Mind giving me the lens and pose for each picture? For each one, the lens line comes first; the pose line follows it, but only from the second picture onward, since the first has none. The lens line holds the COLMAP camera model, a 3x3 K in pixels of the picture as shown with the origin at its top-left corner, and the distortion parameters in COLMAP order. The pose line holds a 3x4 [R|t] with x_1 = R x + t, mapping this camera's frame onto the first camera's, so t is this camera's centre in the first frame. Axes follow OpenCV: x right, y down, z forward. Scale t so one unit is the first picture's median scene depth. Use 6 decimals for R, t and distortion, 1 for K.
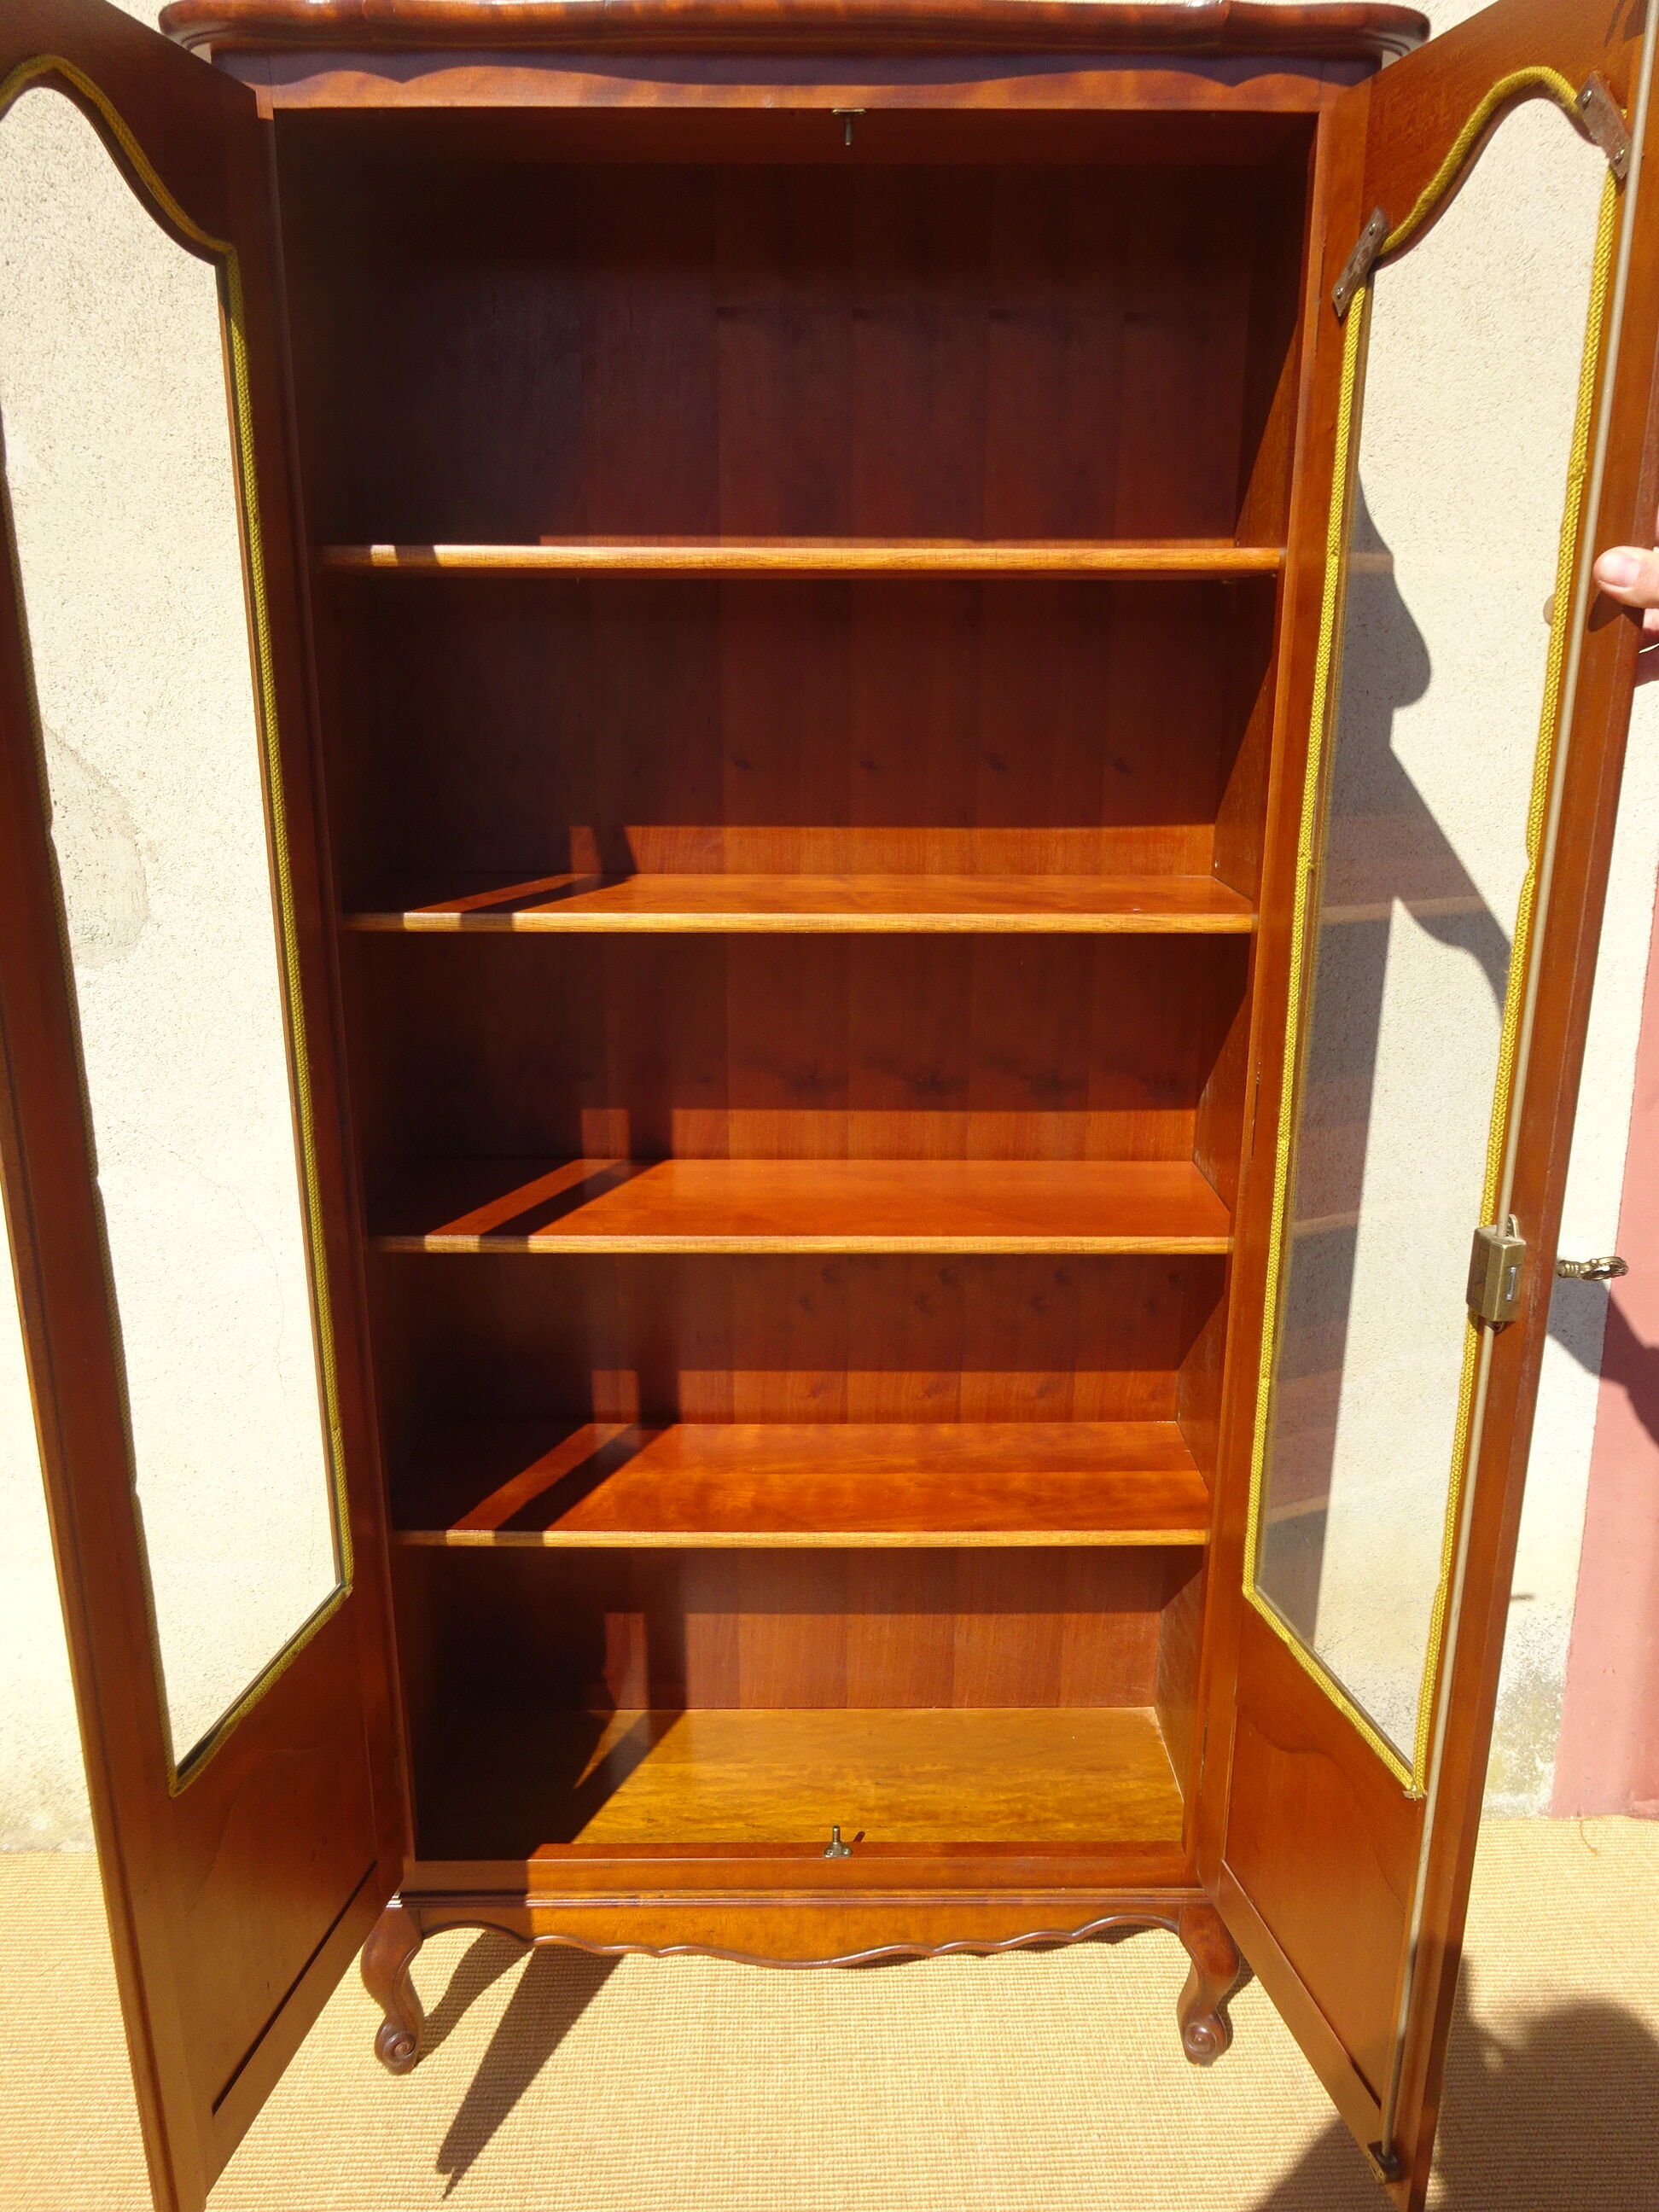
lens RADIAL K [[1558.6, 0, 845.5], [0, 1558.6, 1095.5], [0, 0, 1]] dist [0.005391, -0.004529]
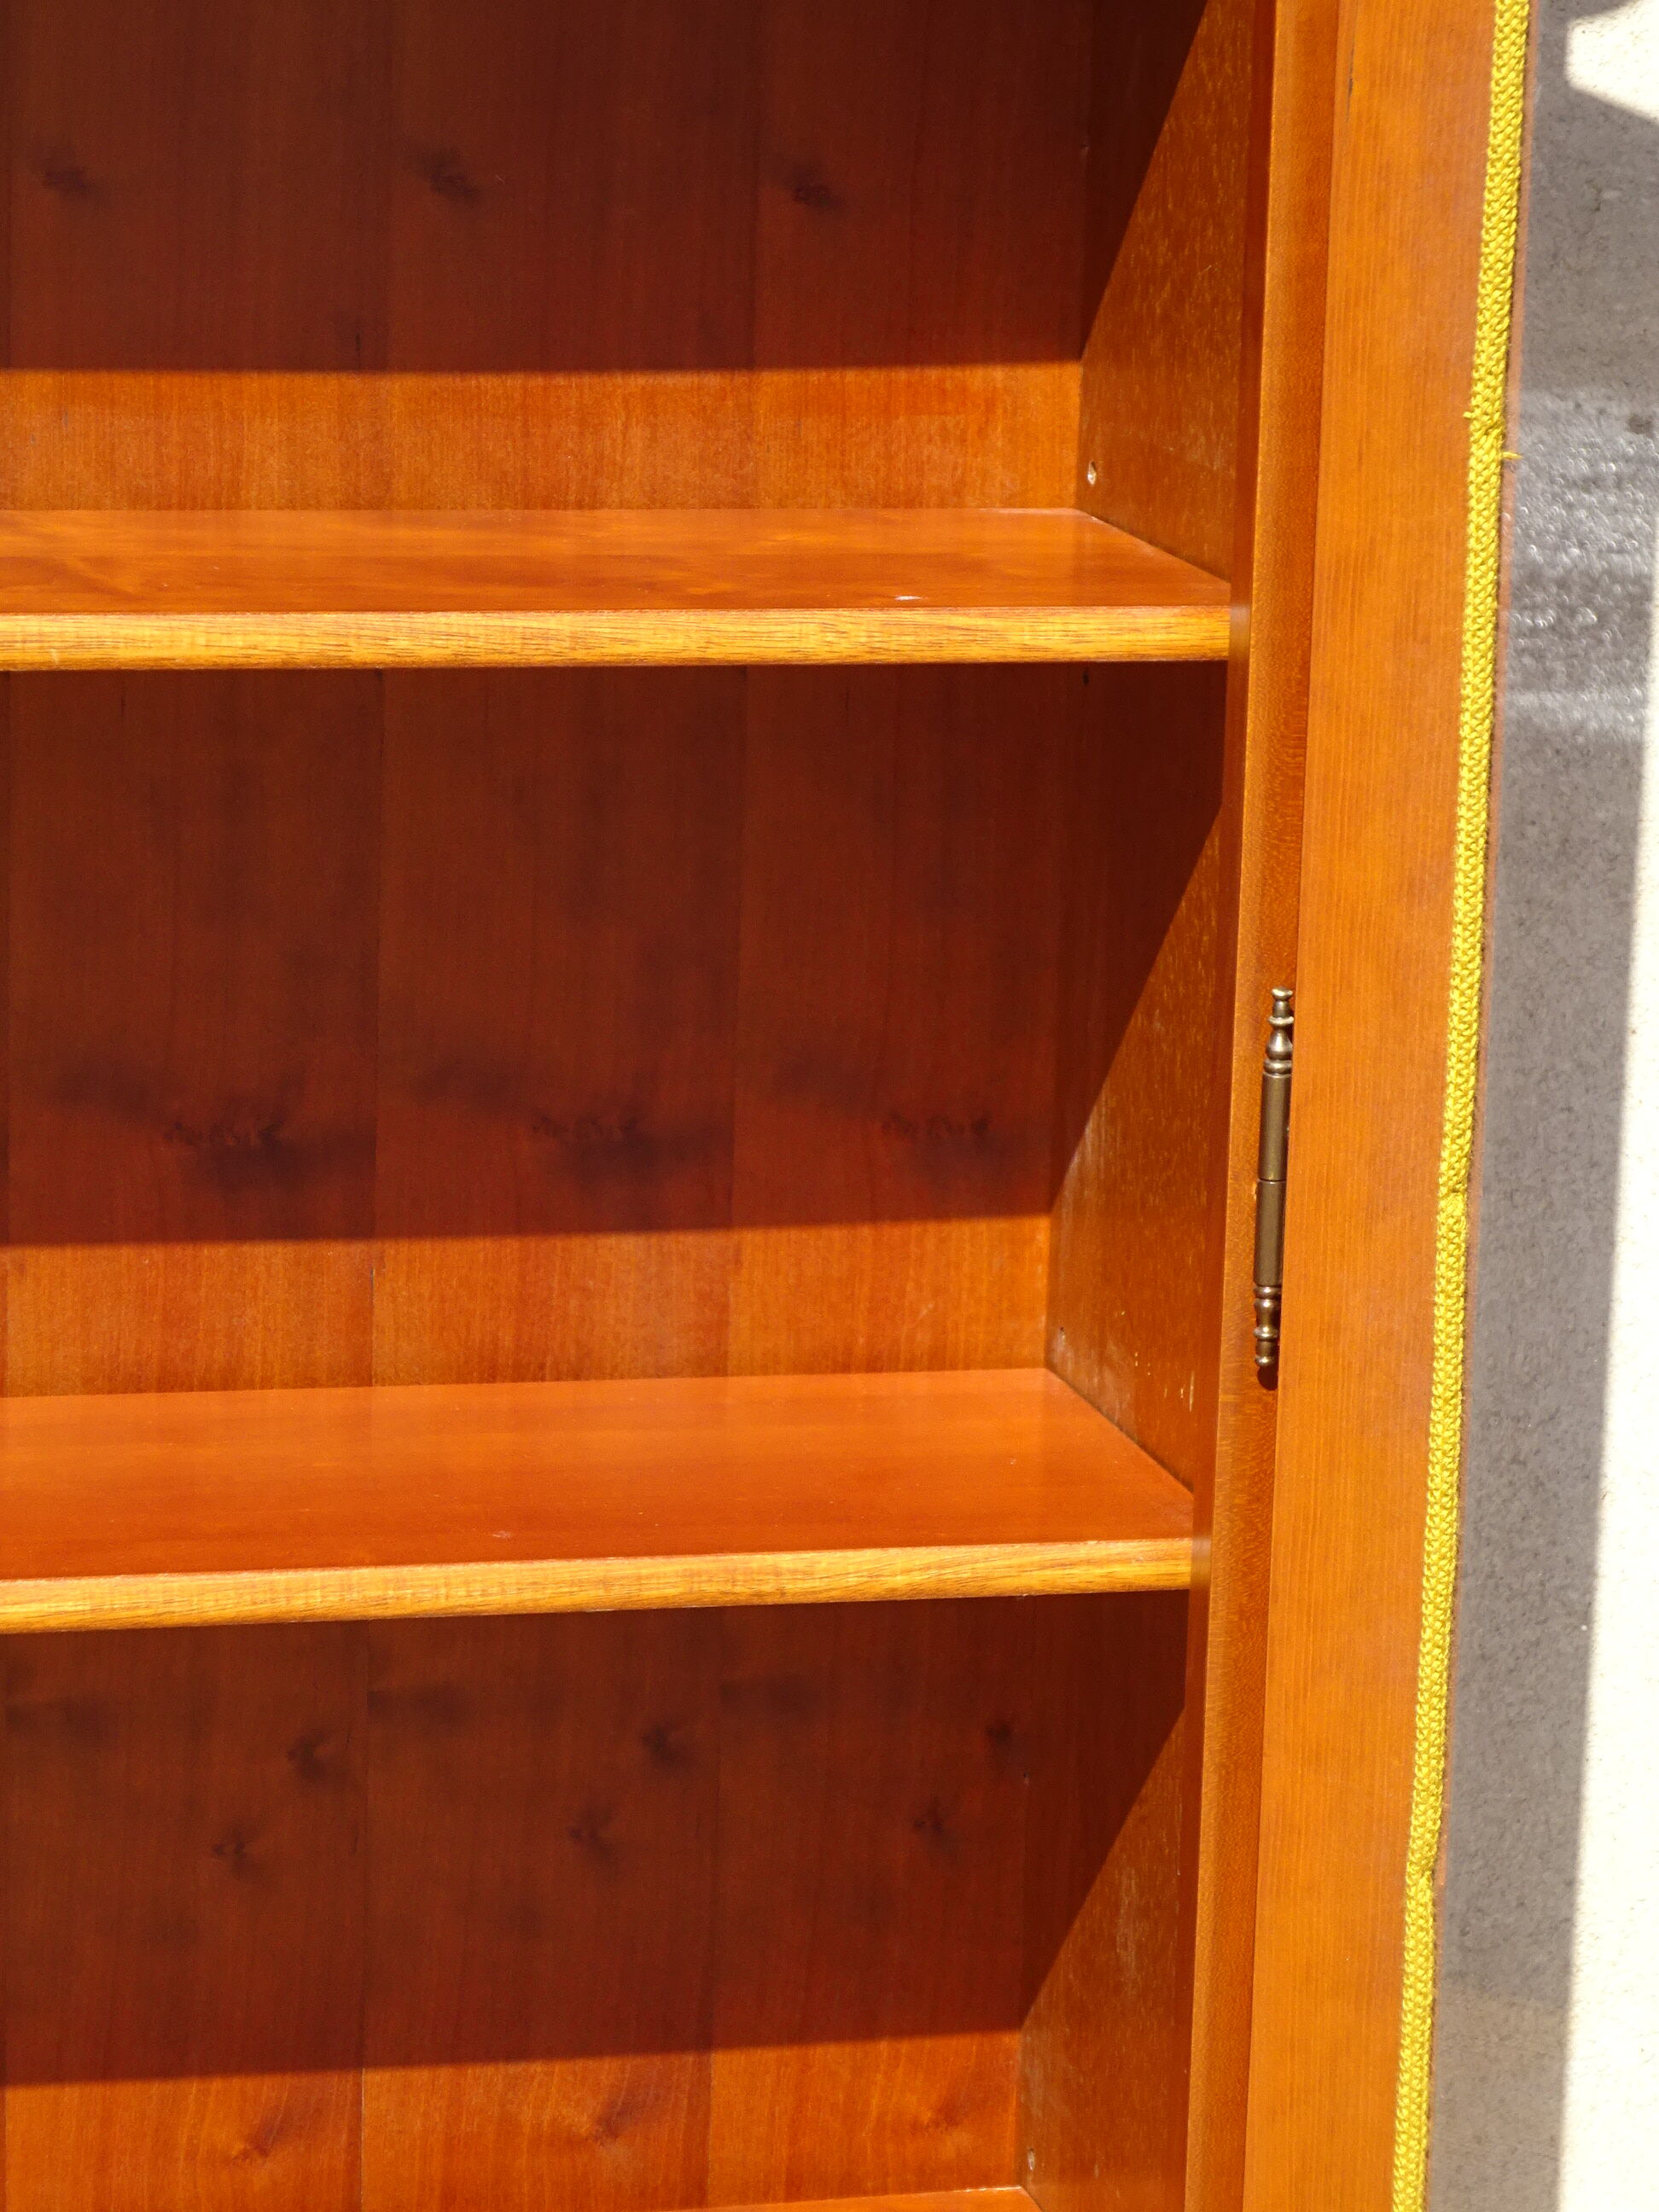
lens RADIAL K [[7090.8, 0, 823.7], [0, 7090.8, 1112.4], [0, 0, 1]] dist [-0.045154, 0.000000]
pose [[0.971760, -0.023683, 0.234780, -0.176413], [0.038834, 0.997435, -0.060121, 0.076803], [-0.232754, 0.067541, 0.970187, -0.455064]]
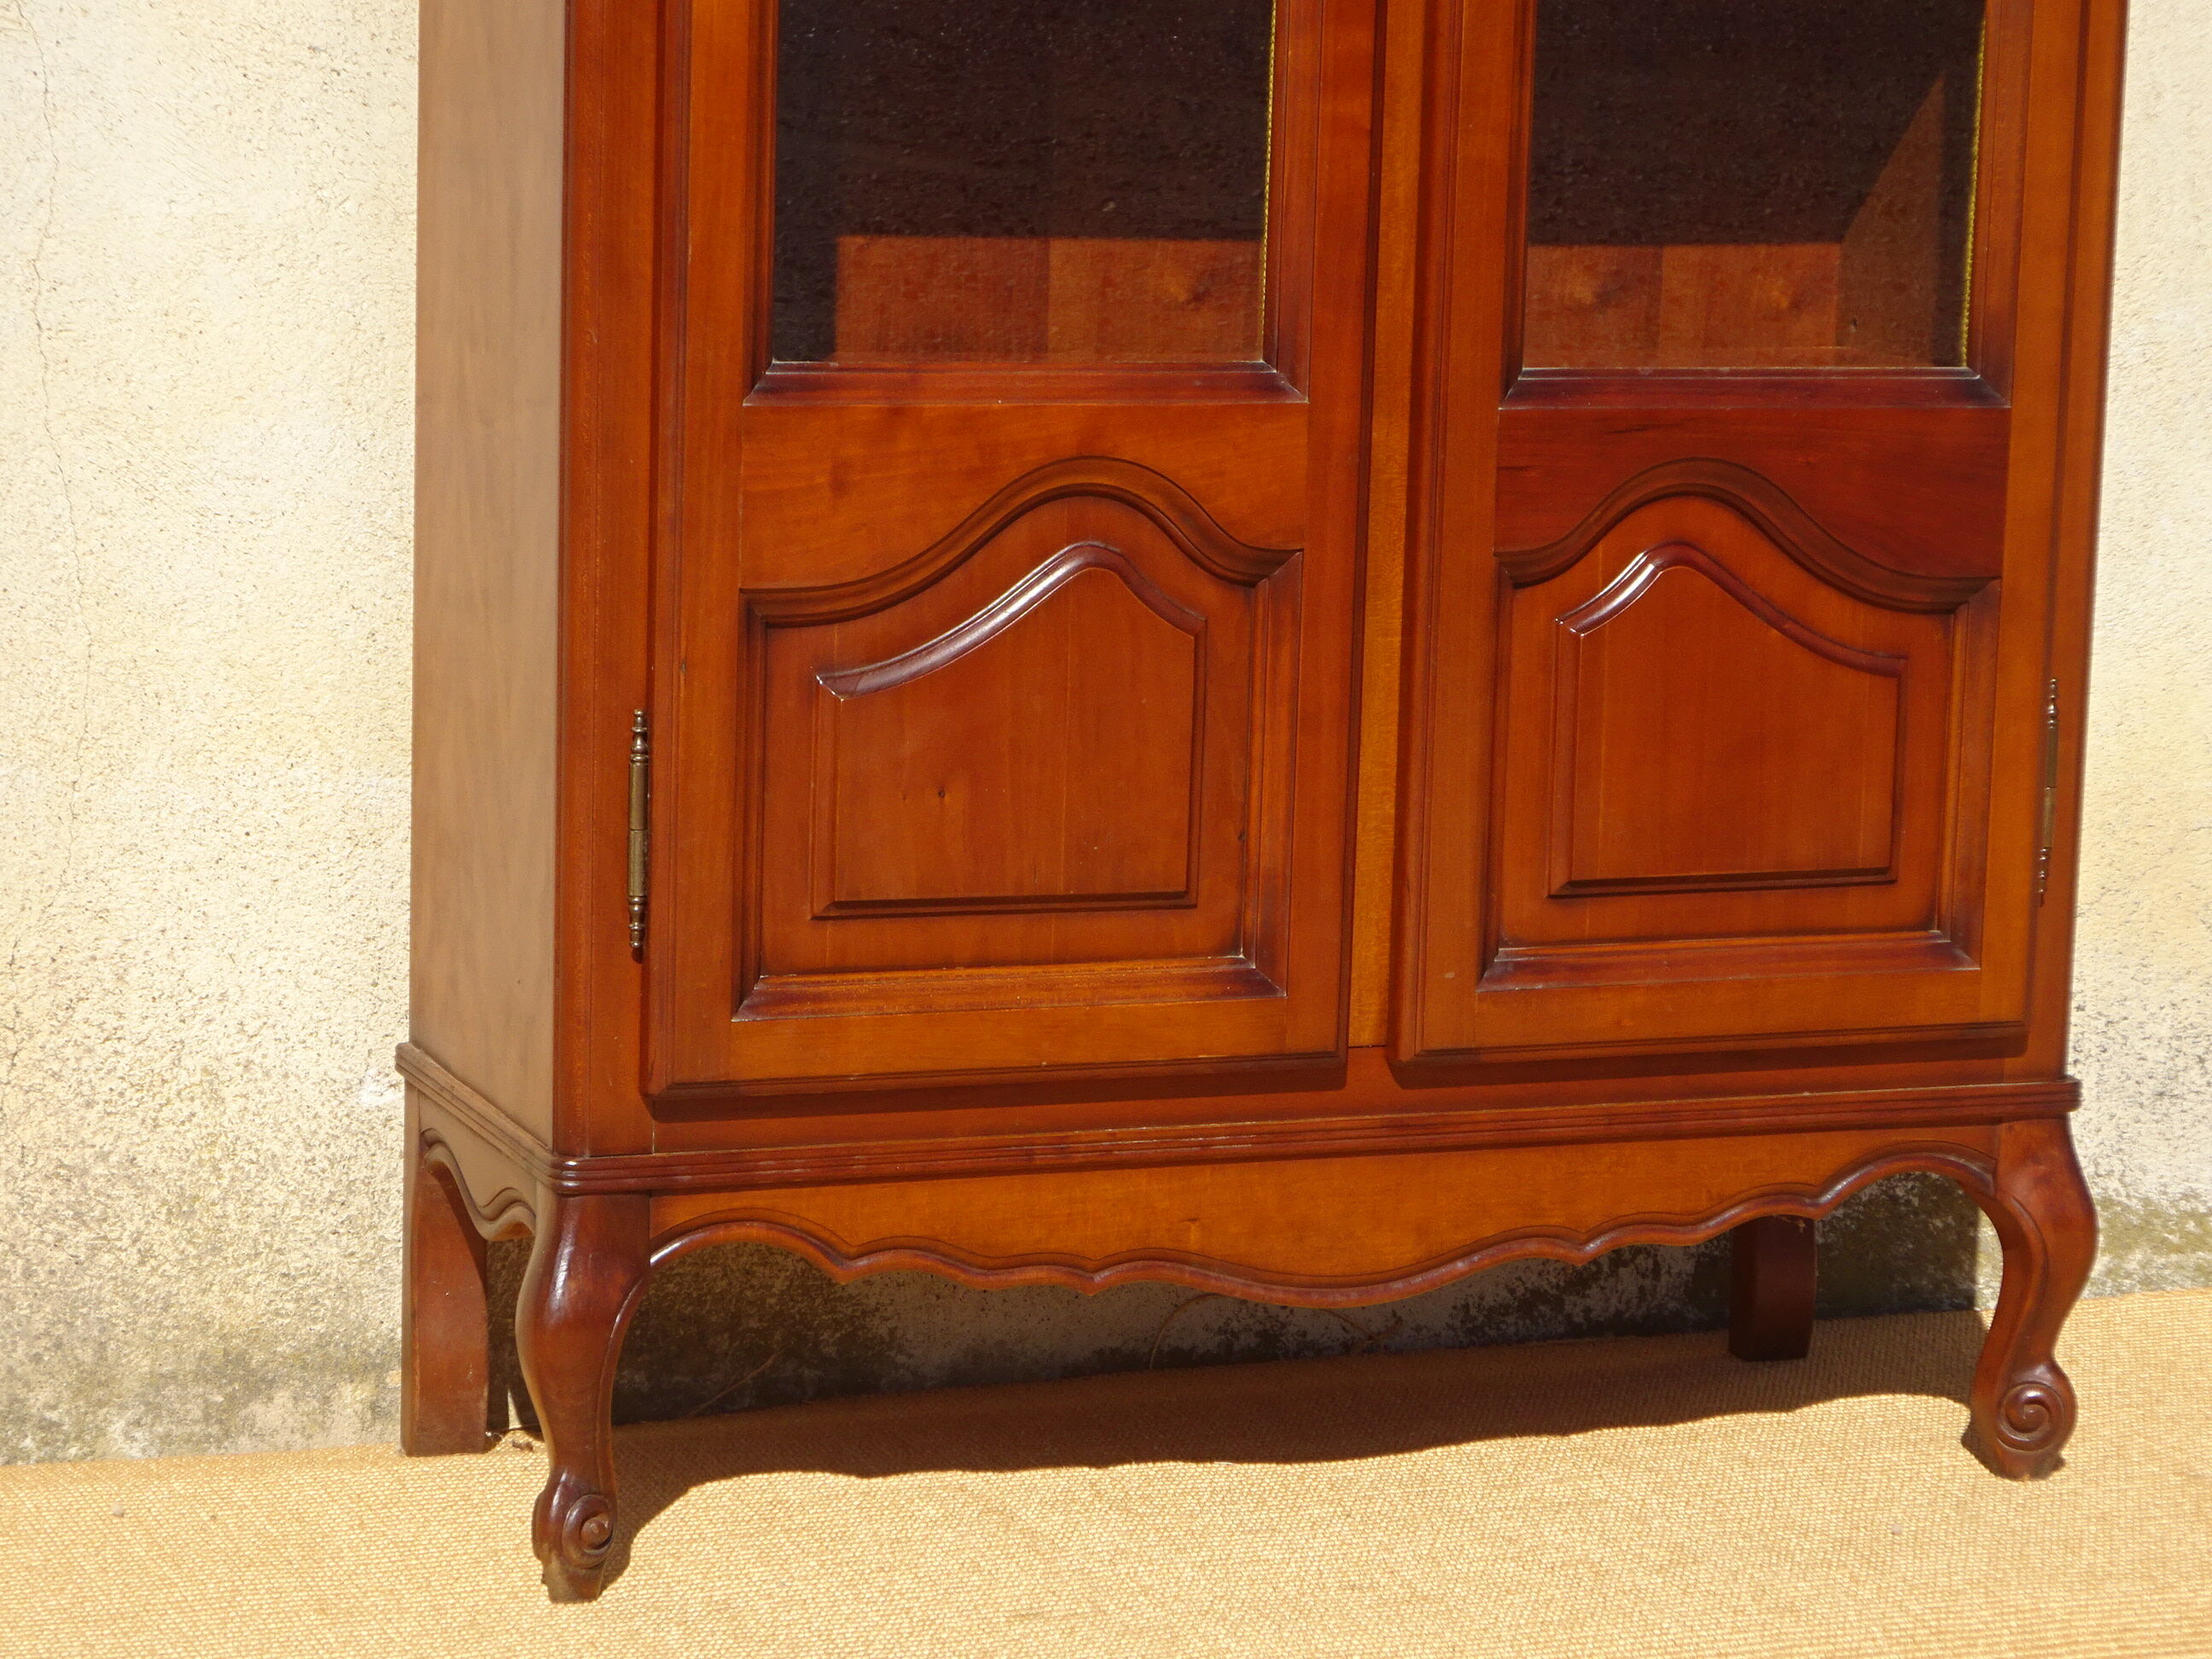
lens RADIAL K [[5891.3, 0, 1099.6], [0, 5891.3, 827.0], [0, 0, 1]] dist [0.016172, 0.000000]
pose [[0.932674, -0.030312, 0.359445, -0.771681], [0.070136, 0.992685, -0.098274, 0.571246], [-0.353837, 0.116868, 0.927977, -0.763997]]
